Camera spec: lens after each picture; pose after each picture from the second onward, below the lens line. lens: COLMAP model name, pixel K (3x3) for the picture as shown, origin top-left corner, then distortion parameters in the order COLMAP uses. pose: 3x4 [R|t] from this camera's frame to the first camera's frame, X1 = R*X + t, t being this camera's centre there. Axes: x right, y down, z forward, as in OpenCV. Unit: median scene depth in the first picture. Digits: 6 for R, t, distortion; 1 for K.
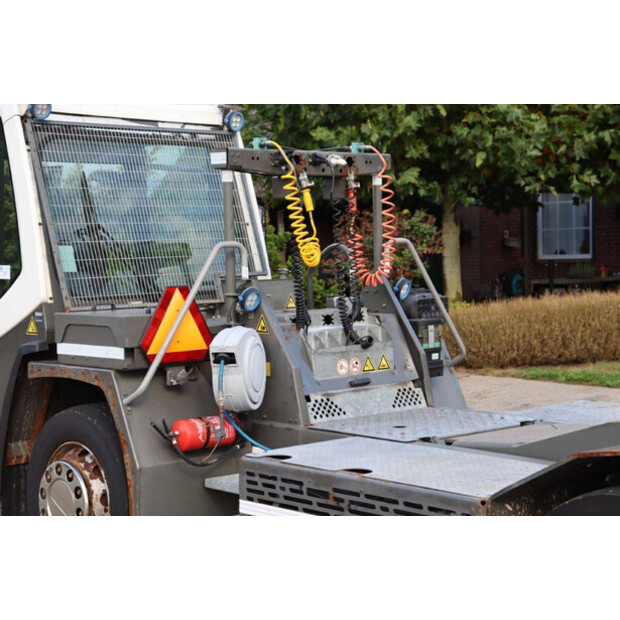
lens RADIAL K [[1292.5, 0, 310.0], [0, 1292.5, 310.0], [0, 0, 1]] dist [0.309023, 0.450585]
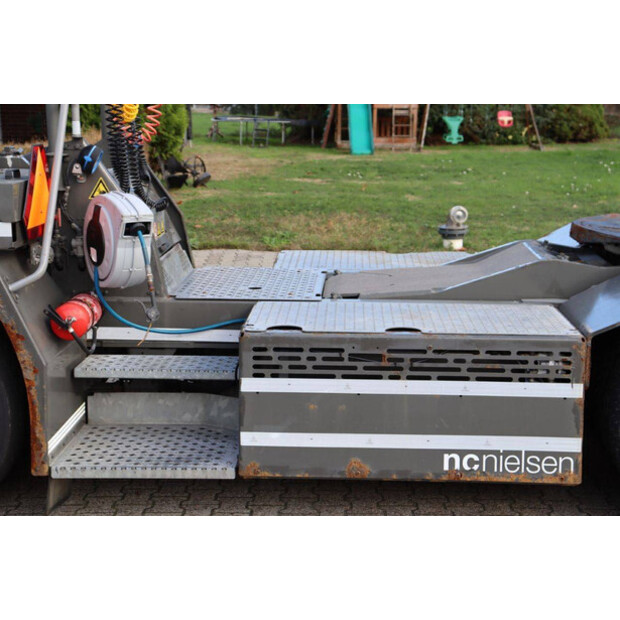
lens RADIAL K [[1182.3, 0, 310.0], [0, 1182.3, 310.0], [0, 0, 1]] dist [0.288386, 0.099793]
pose [[0.704116, -0.108377, 0.701766, -0.491337], [0.022163, 0.991157, 0.130832, -0.009899], [-0.709739, -0.076568, 0.700291, 0.304860]]
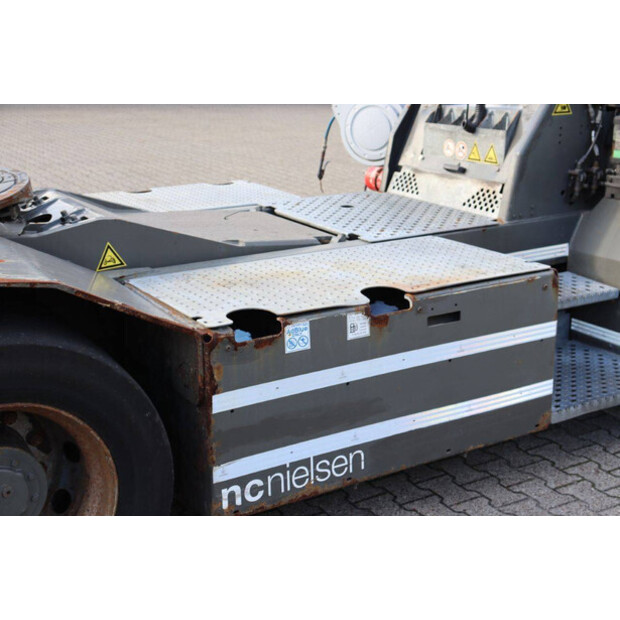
lens RADIAL K [[948.9, 0, 310.0], [0, 948.9, 310.0], [0, 0, 1]] dist [0.070294, 0.013483]
pose [[-0.213831, 0.293021, -0.931888, 0.698318], [-0.042468, 0.950262, 0.308543, -0.050479], [0.975947, 0.105551, -0.190752, 1.024341]]
